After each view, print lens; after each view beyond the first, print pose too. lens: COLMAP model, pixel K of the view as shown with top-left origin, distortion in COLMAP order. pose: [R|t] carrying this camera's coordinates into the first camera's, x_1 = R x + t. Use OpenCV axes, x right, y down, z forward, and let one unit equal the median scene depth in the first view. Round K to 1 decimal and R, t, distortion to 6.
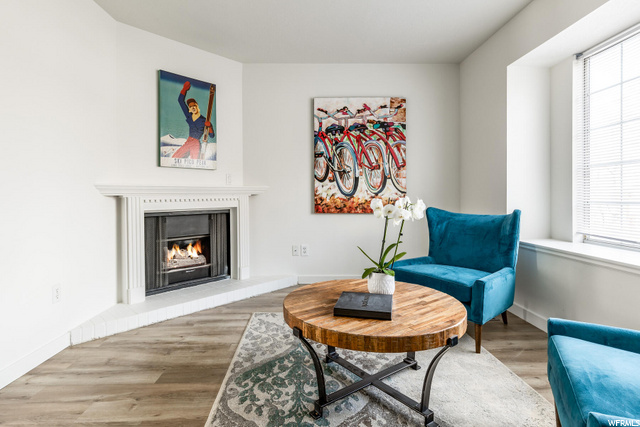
lens RADIAL K [[321.2, 0, 313.6], [0, 321.2, 201.0], [0, 0, 1]] dist [0.003527, 0.000541]
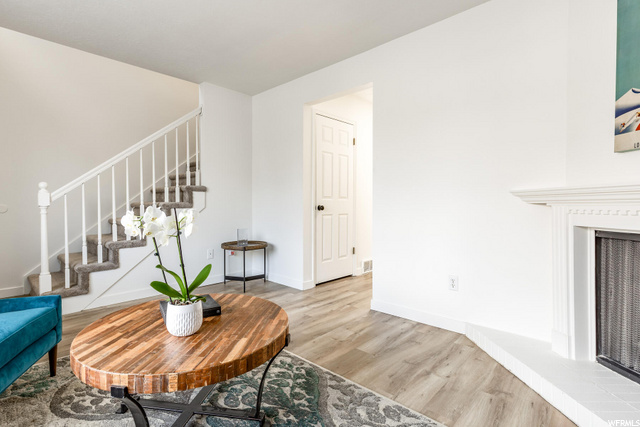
lens RADIAL K [[332.5, 0, 313.8], [0, 332.5, 204.0], [0, 0, 1]] dist [0.000144, 0.000006]
pose [[-0.706581, 0.003697, -0.707623, 0.256529], [-0.009559, 0.999845, 0.014768, -0.015098], [0.707568, 0.017199, -0.706436, 0.816961]]
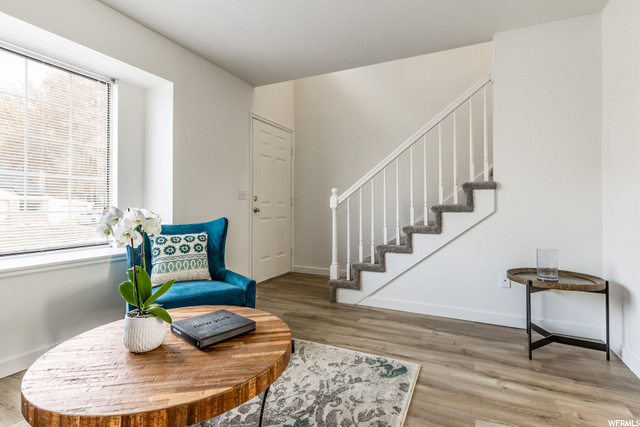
lens RADIAL K [[321.2, 0, 313.6], [0, 321.2, 201.0], [0, 0, 1]] dist [0.003527, 0.000541]
pose [[-0.877801, 0.007764, 0.478963, -0.207199], [0.007035, 0.999970, -0.003317, -0.009889], [-0.478974, 0.000457, -0.877829, 0.658018]]
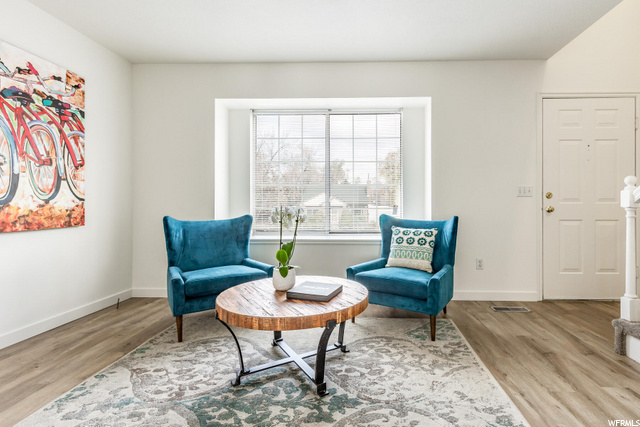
lens RADIAL K [[314.5, 0, 350.5], [0, 314.5, 203.8], [0, 0, 1]] dist [0.000795, 0.000105]
pose [[0.087313, 0.003161, 0.996176, -0.418218], [0.013882, 0.999894, -0.004389, -0.004046], [-0.996084, 0.014212, 0.087260, 0.297587]]
